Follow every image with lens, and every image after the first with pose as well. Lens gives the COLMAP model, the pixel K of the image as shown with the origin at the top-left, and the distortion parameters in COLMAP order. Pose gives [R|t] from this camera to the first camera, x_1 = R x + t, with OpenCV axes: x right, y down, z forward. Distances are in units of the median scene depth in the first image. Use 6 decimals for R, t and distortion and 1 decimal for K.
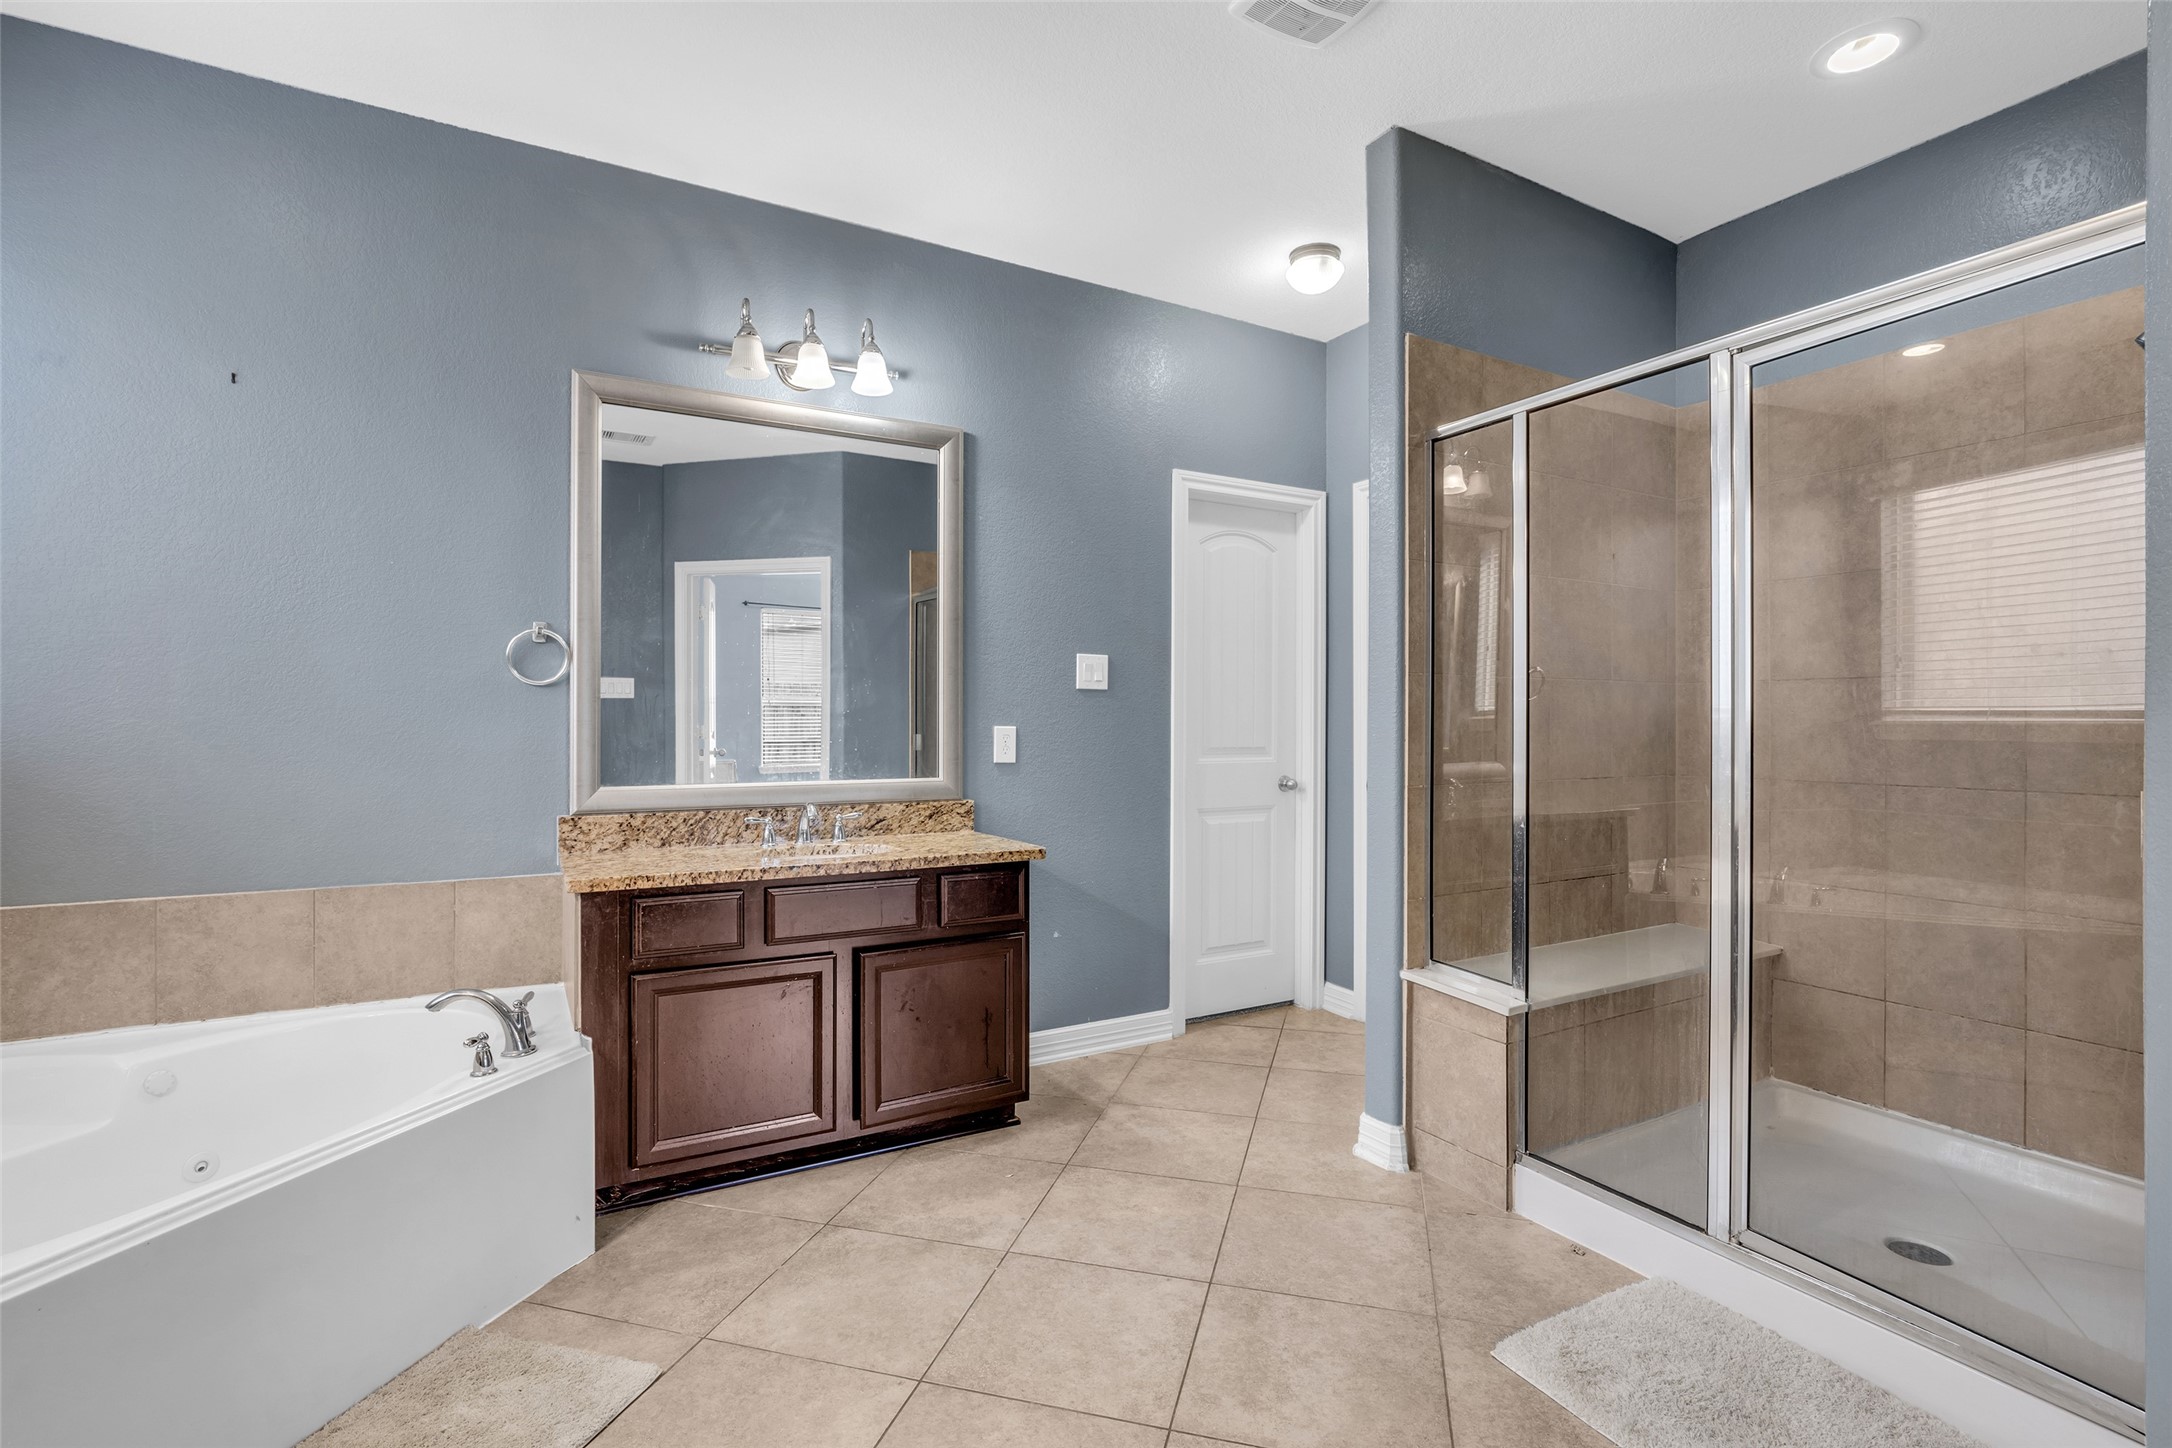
lens RADIAL K [[991.2, 0, 1092.4], [0, 991.2, 723.7], [0, 0, 1]] dist [0.002006, -0.001368]
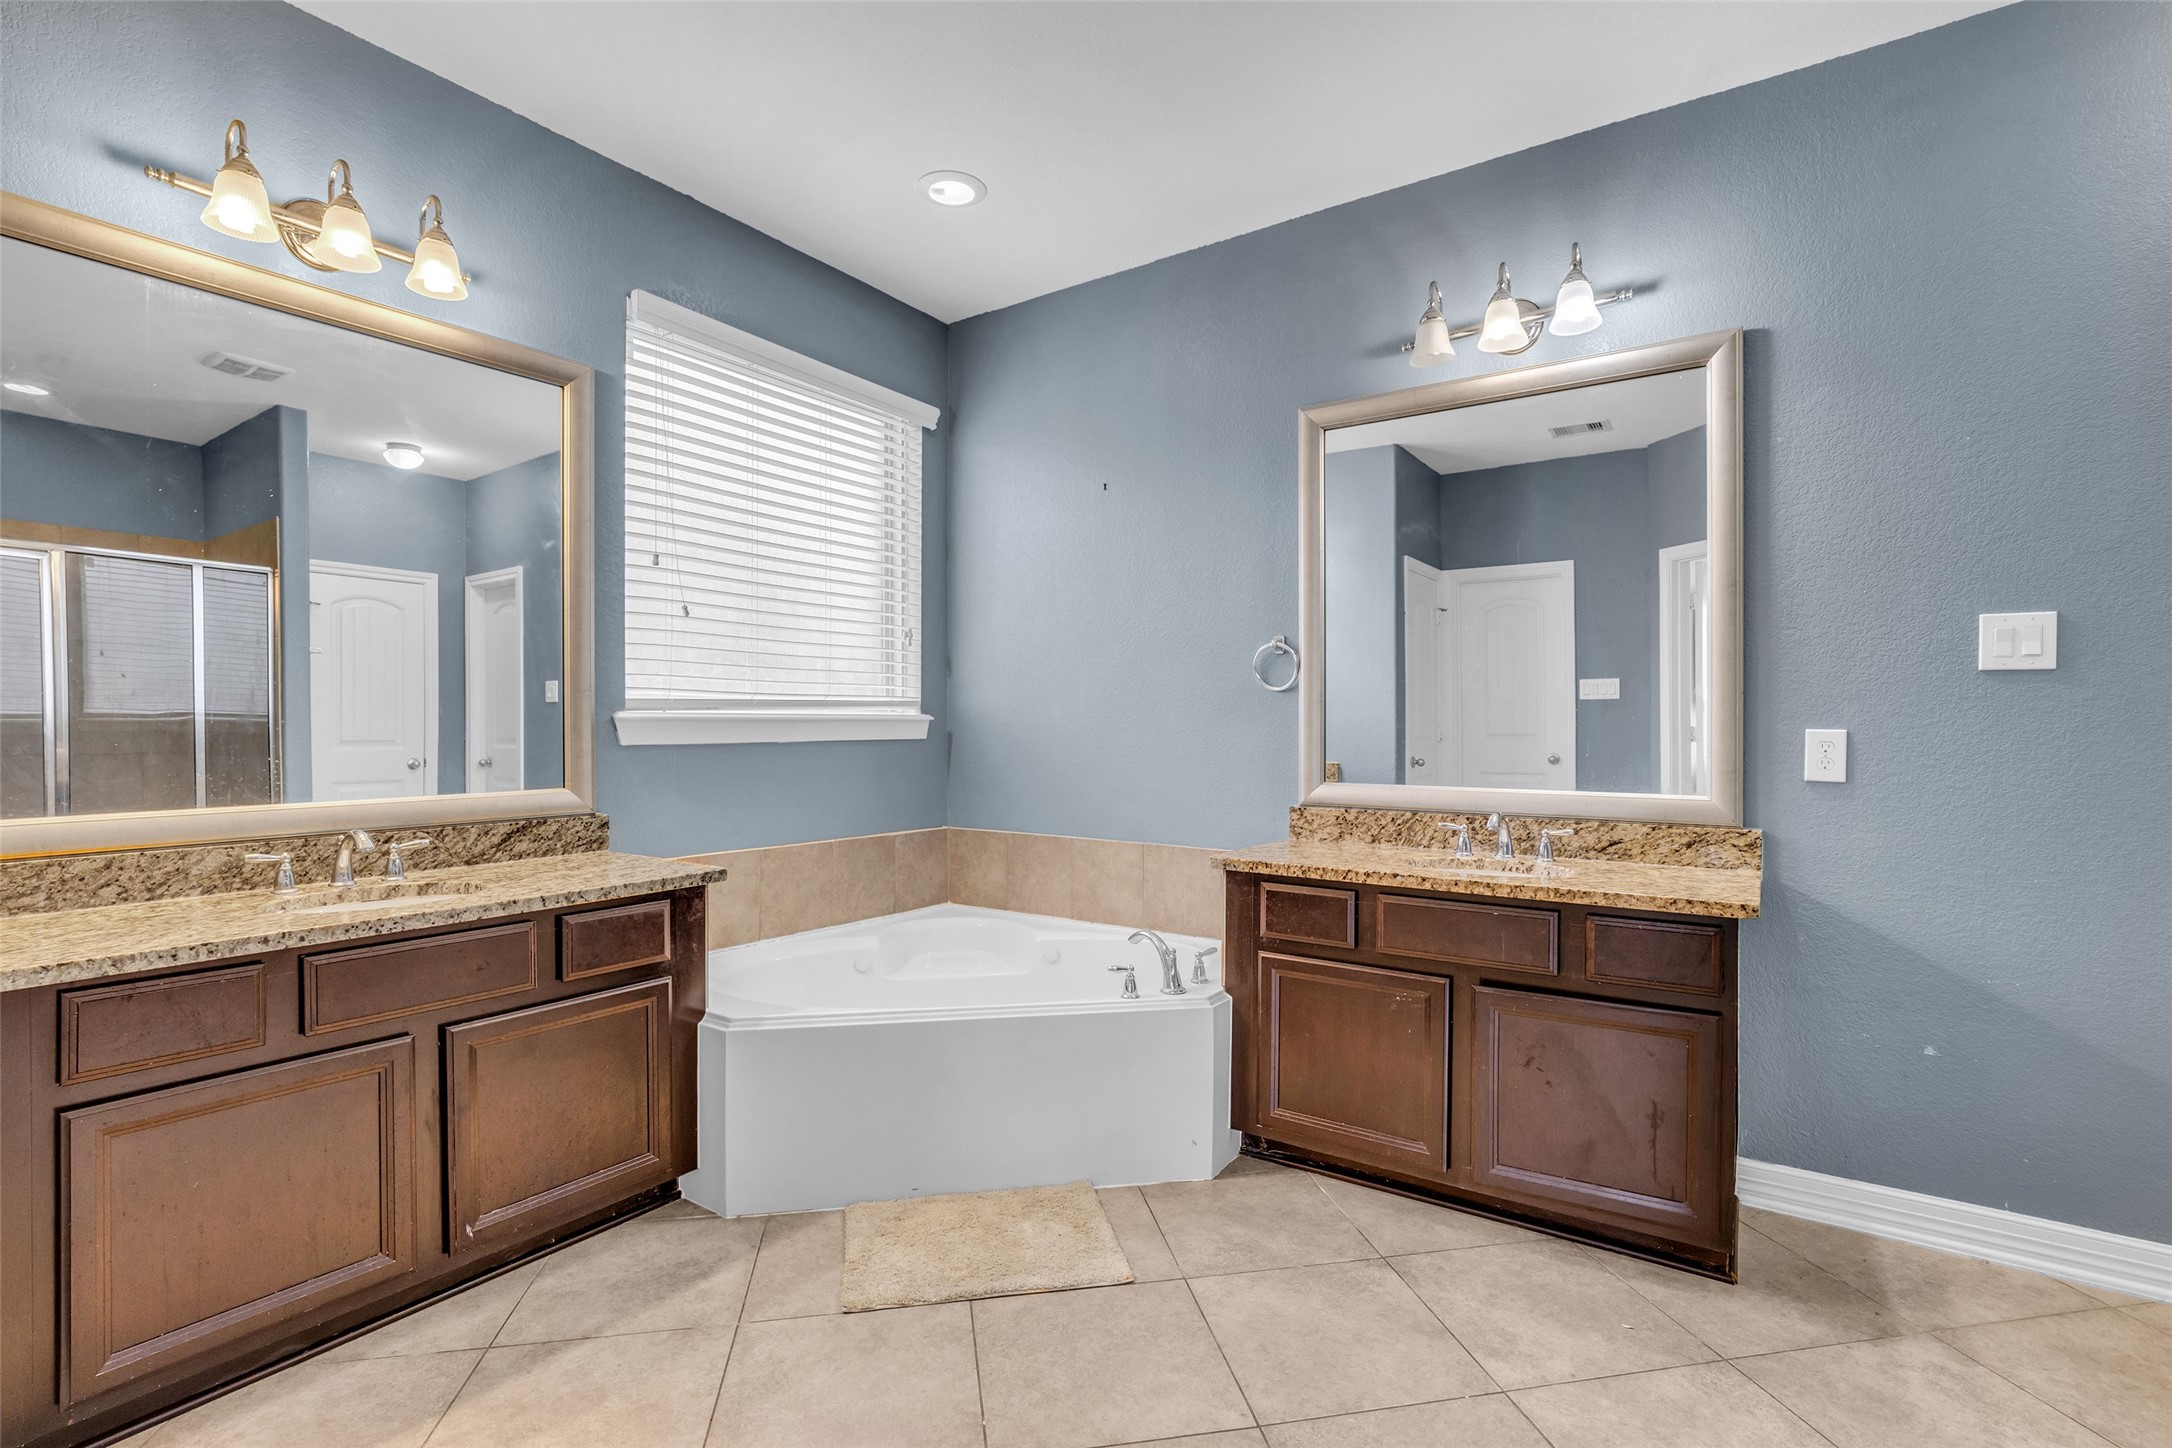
lens RADIAL K [[991.2, 0, 1085.2], [0, 991.2, 728.4], [0, 0, 1]] dist [0.002006, -0.001368]
pose [[0.451553, 0.004509, -0.892233, 0.367163], [-0.002322, 0.999990, 0.003879, 0.000782], [0.892241, 0.000320, 0.451559, 0.270852]]
